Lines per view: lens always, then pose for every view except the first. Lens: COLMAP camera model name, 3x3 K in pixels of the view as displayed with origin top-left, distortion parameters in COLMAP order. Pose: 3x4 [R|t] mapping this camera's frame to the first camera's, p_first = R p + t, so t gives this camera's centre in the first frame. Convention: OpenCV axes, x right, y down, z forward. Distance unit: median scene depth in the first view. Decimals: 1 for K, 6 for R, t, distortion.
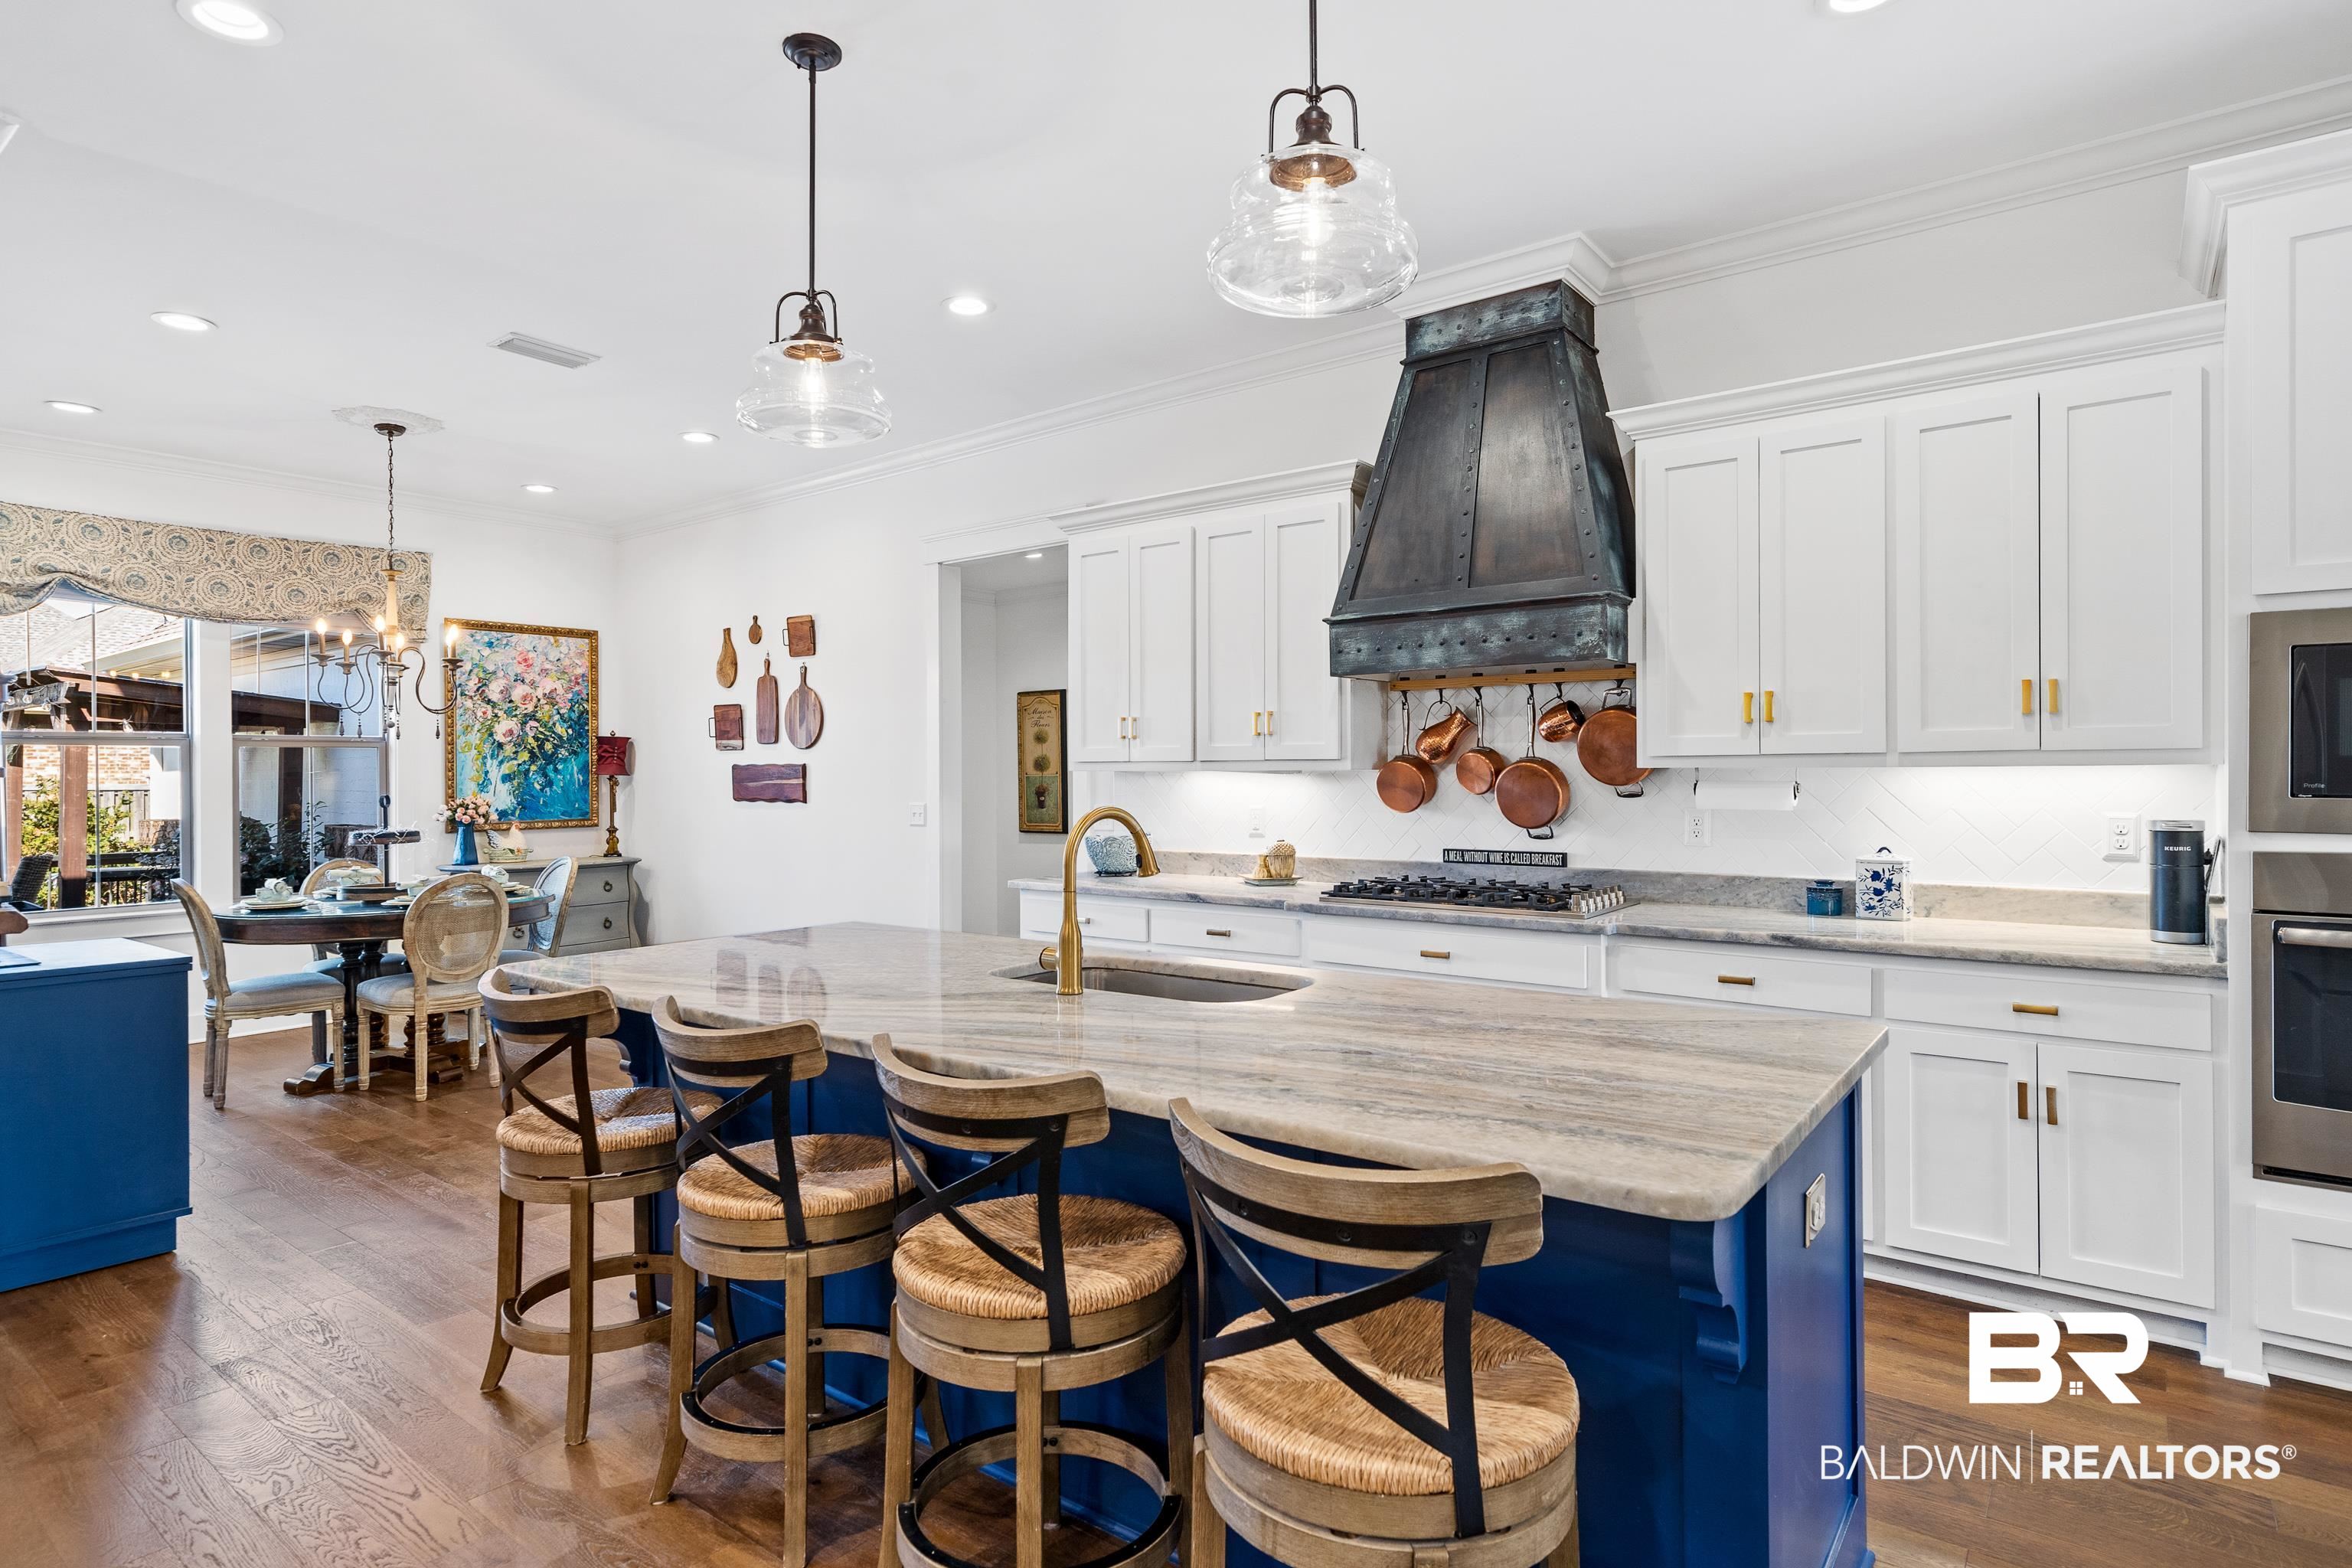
lens RADIAL K [[1250.8, 0, 1153.0], [0, 1250.8, 780.7], [0, 0, 1]] dist [0.005011, -0.000676]
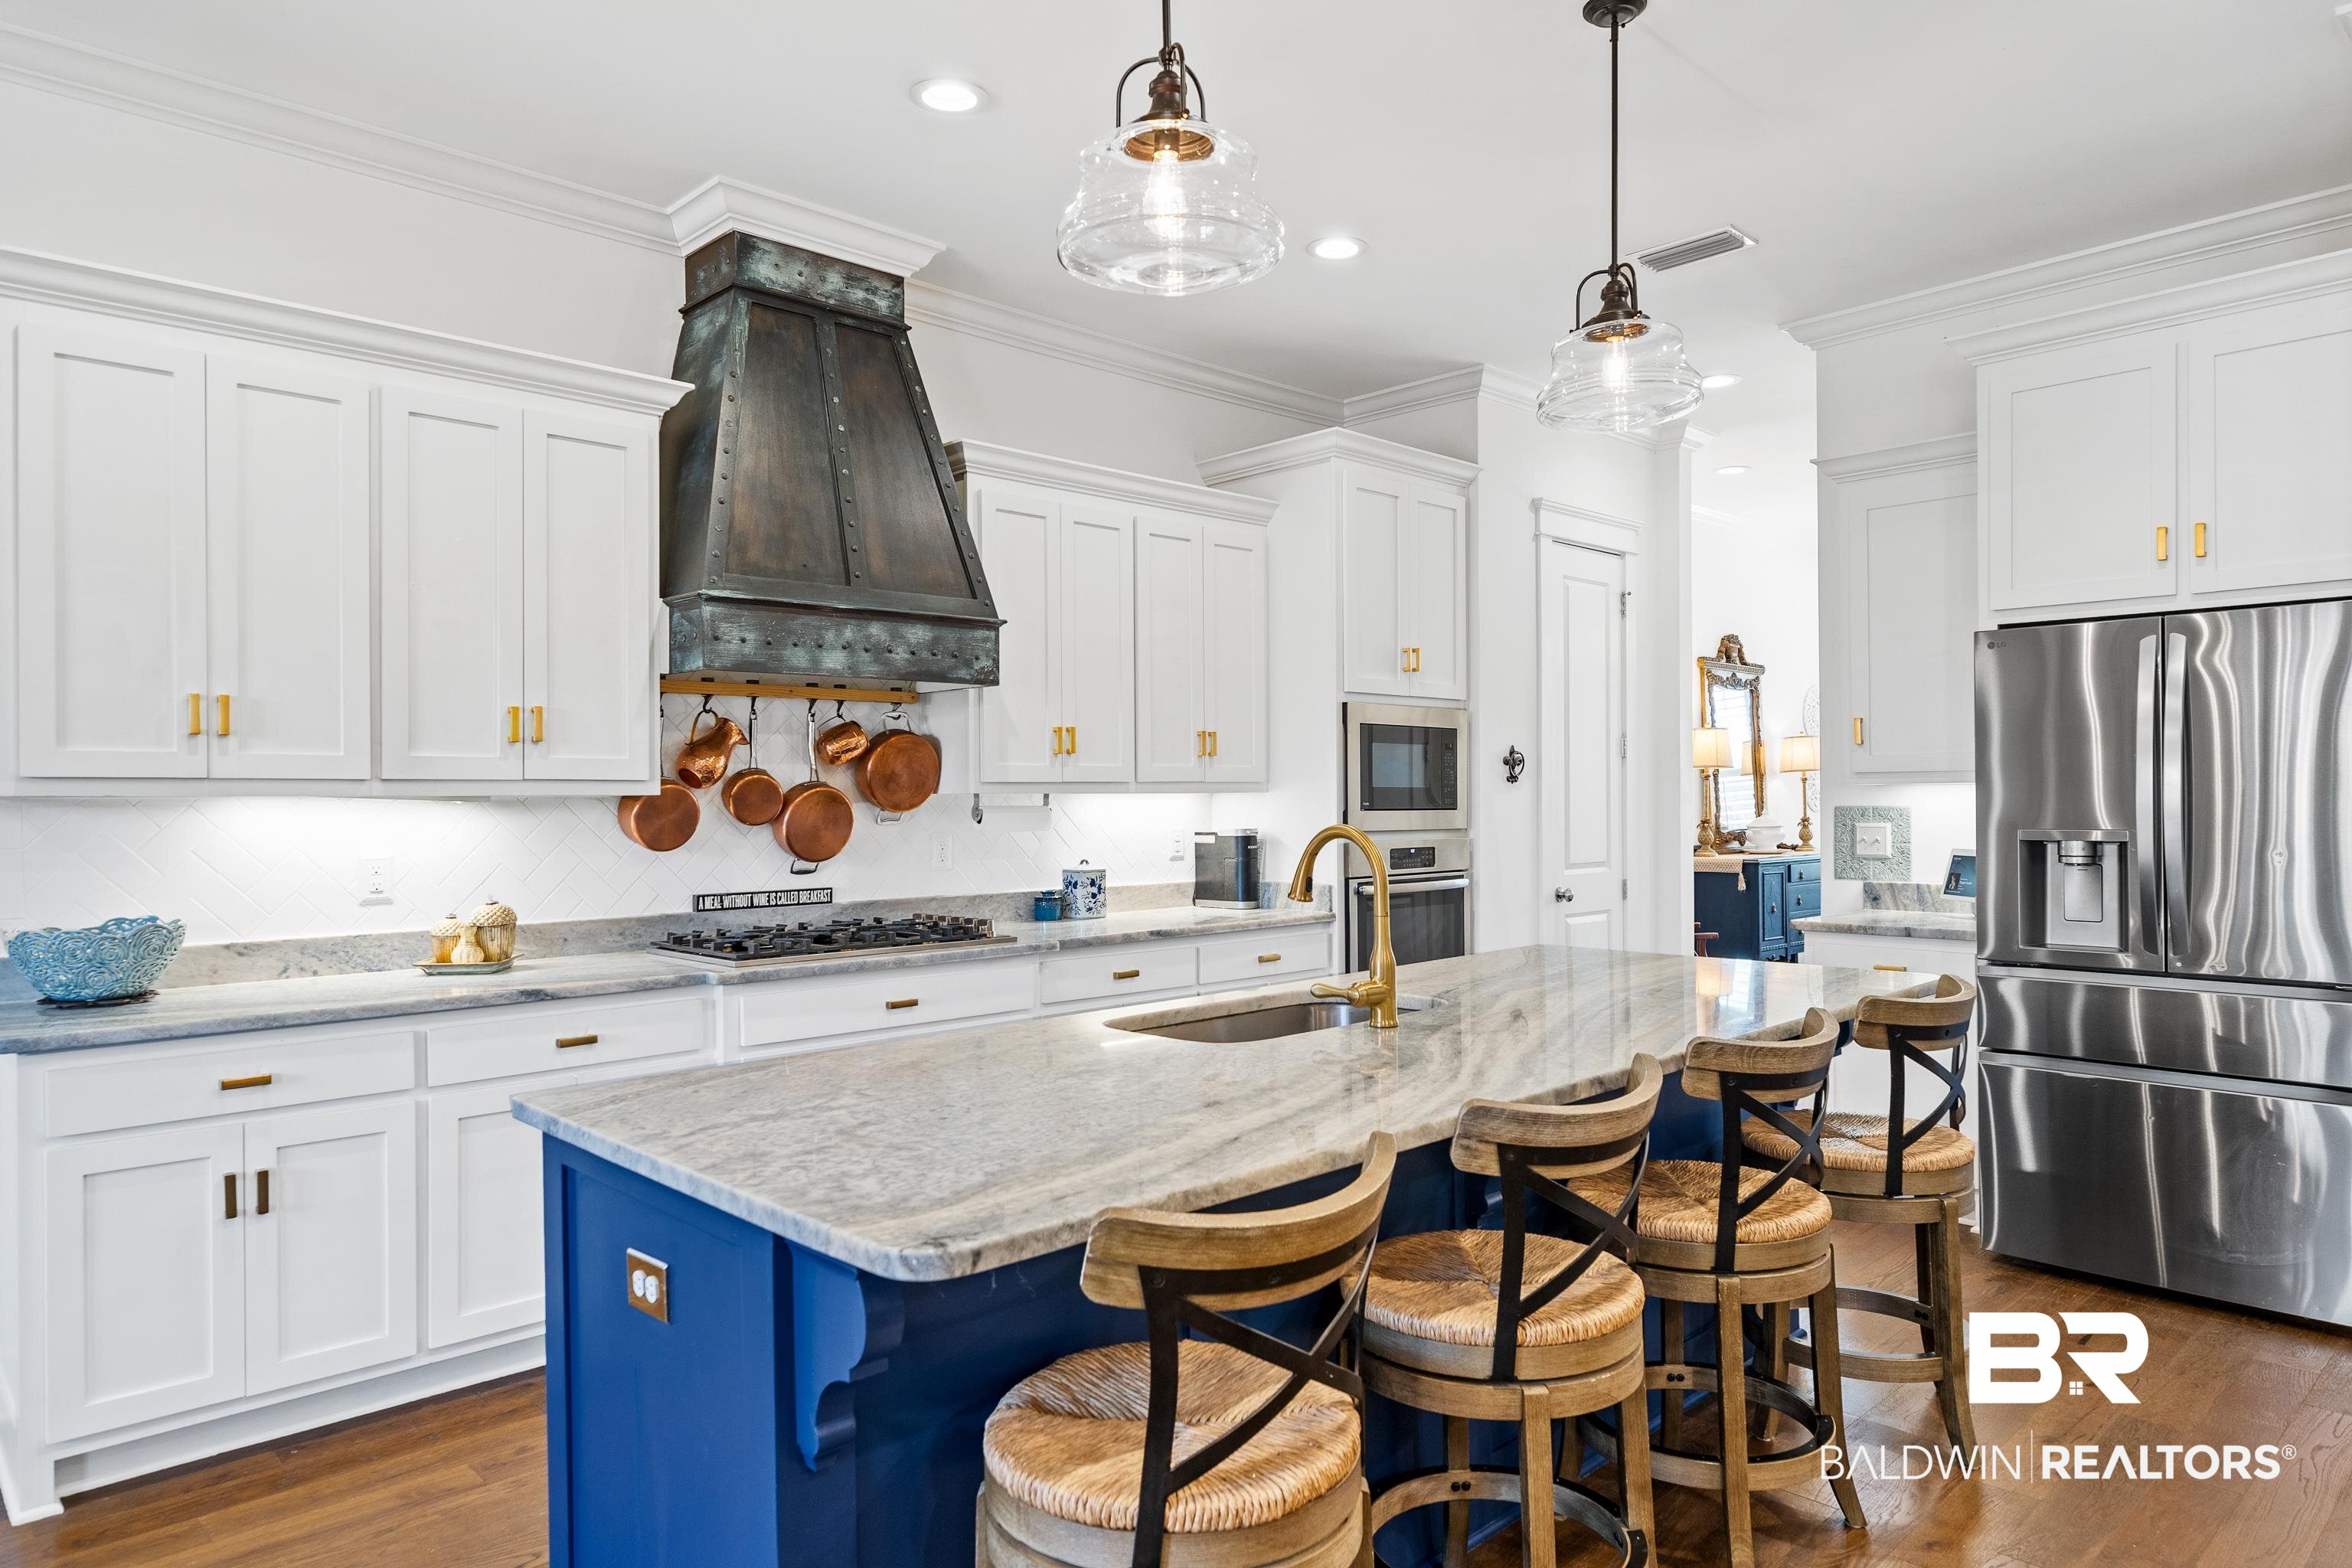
lens RADIAL K [[1452.5, 0, 1173.8], [0, 1452.5, 800.8], [0, 0, 1]] dist [-0.000290, -0.000513]
pose [[0.132882, 0.001778, 0.991130, -0.478202], [0.012381, 0.999917, -0.003453, 0.001142], [-0.991055, 0.012730, 0.132849, 0.427016]]
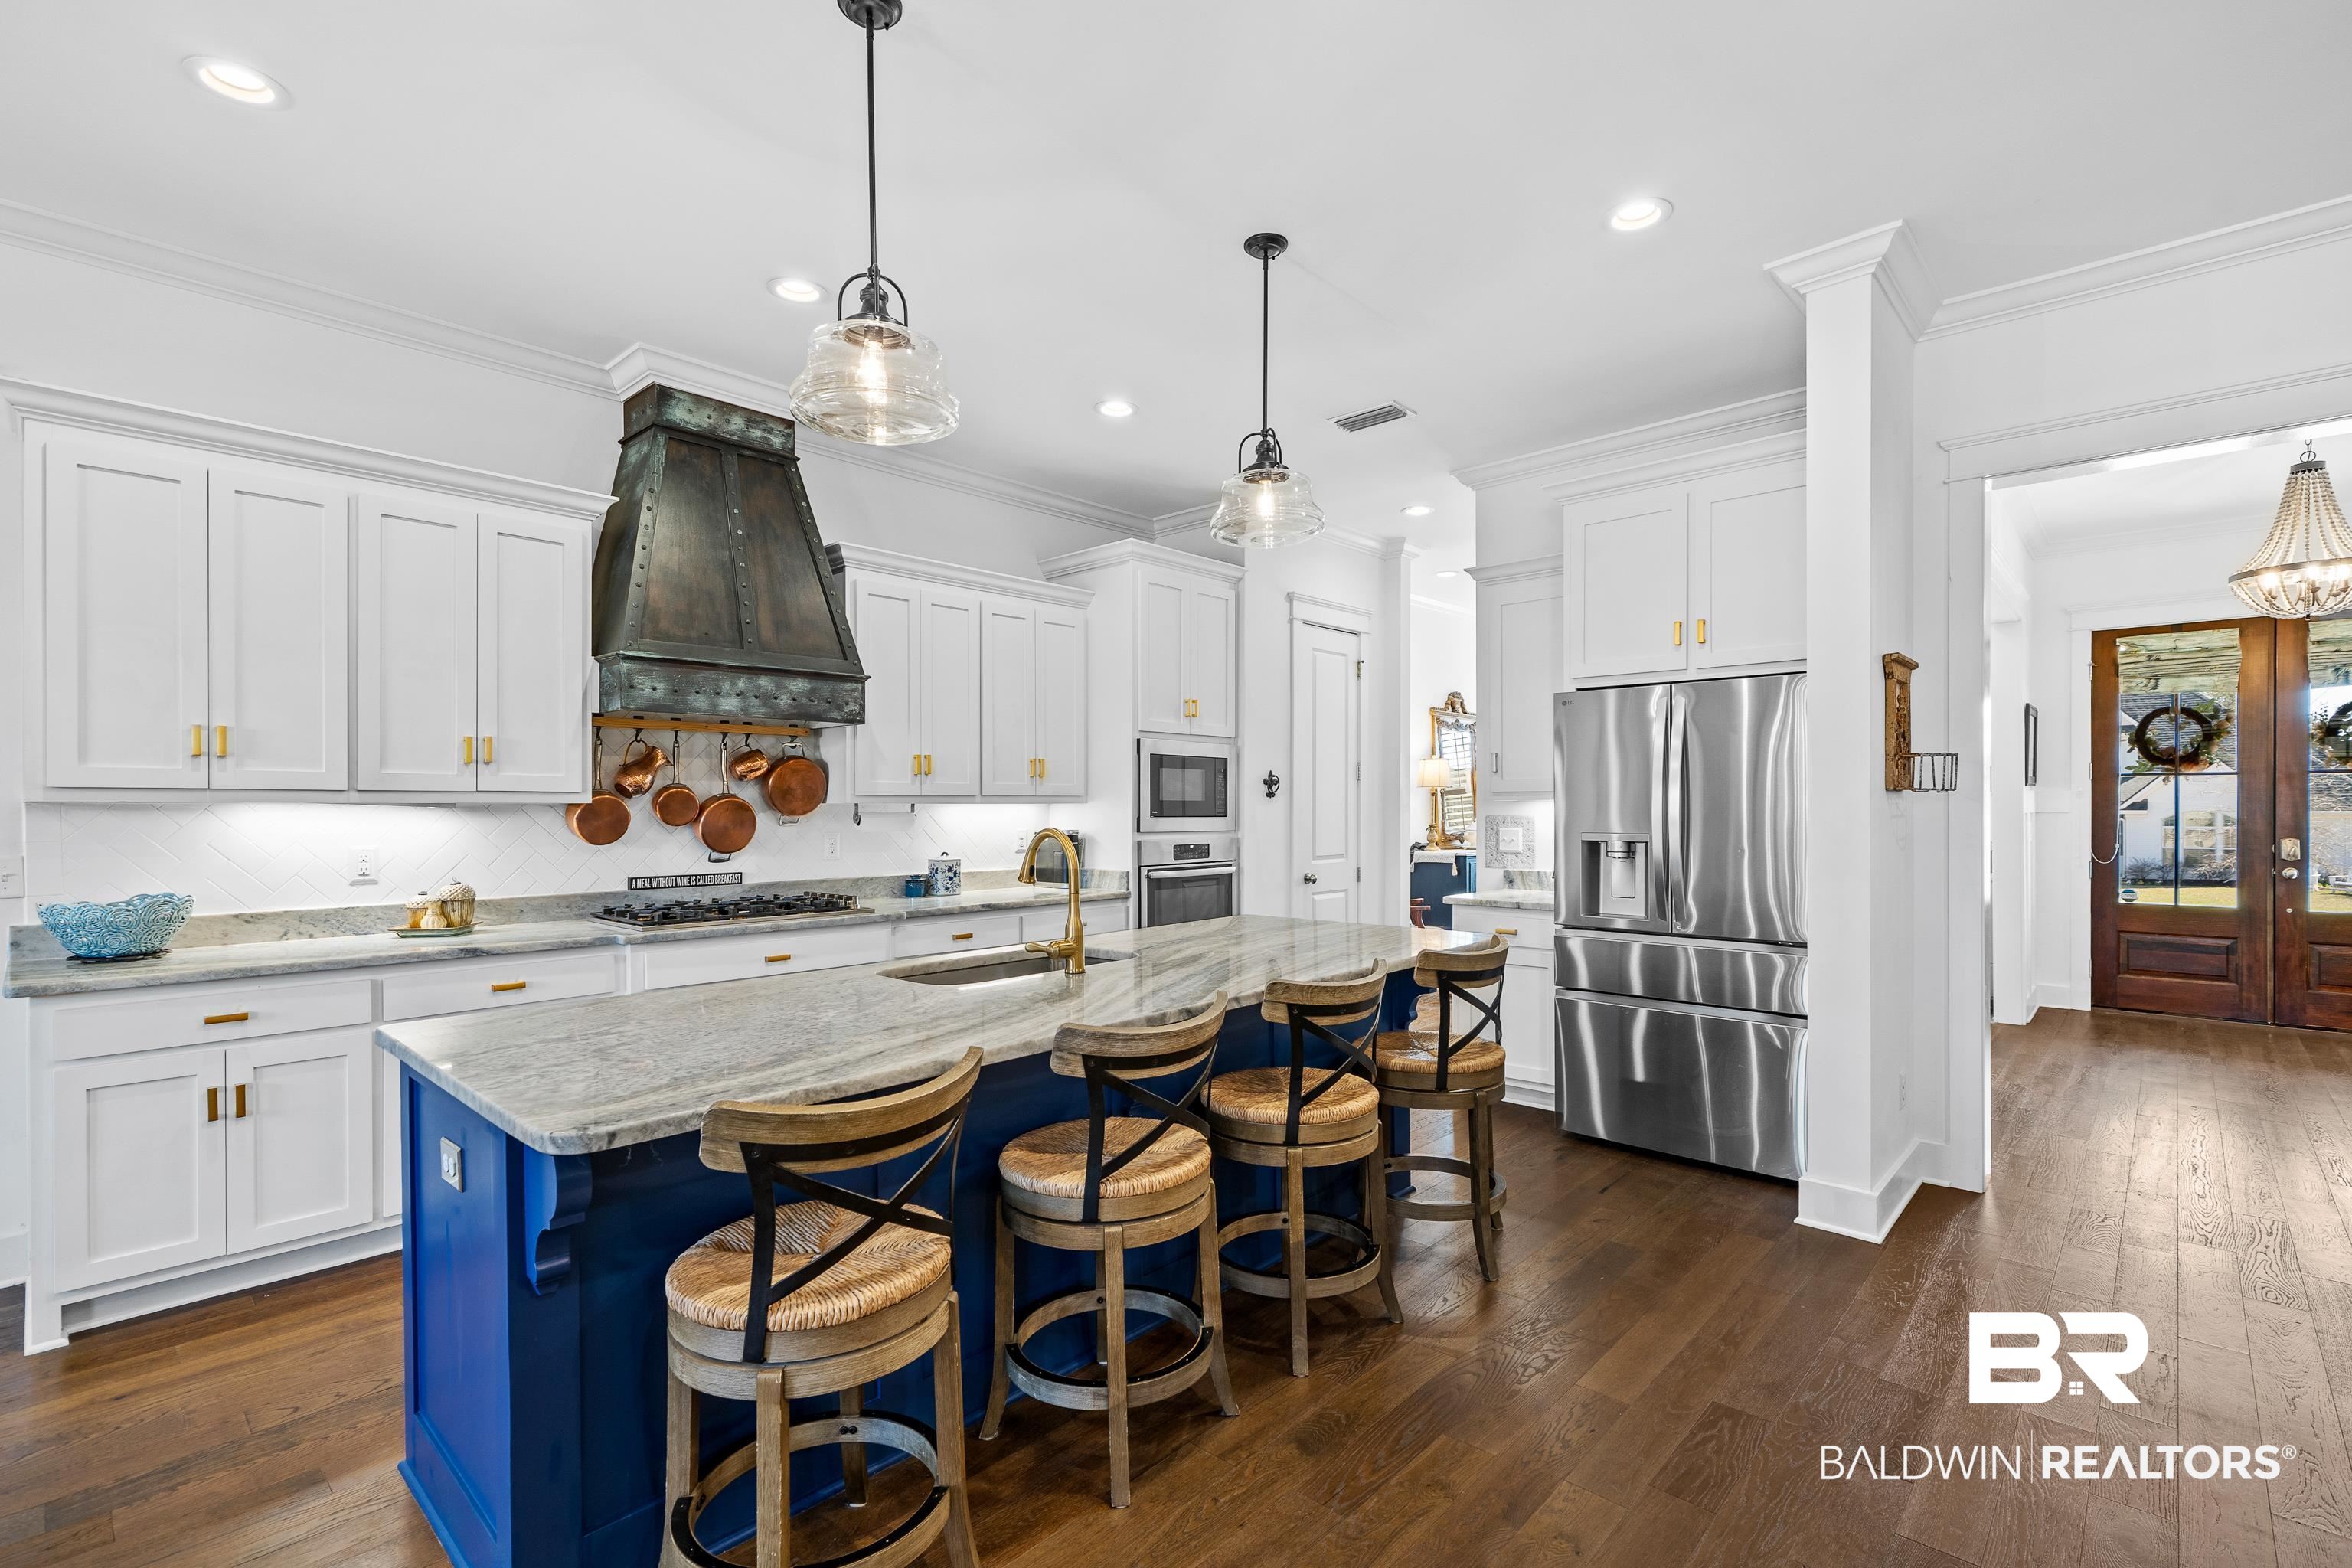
lens RADIAL K [[1072.0, 0, 1178.5], [0, 1072.0, 812.8], [0, 0, 1]] dist [-0.000497, 0.000081]
pose [[0.071313, -0.001657, 0.997453, -0.481763], [0.007171, 0.999974, 0.001149, 0.001030], [-0.997428, 0.007070, 0.071323, 0.346230]]
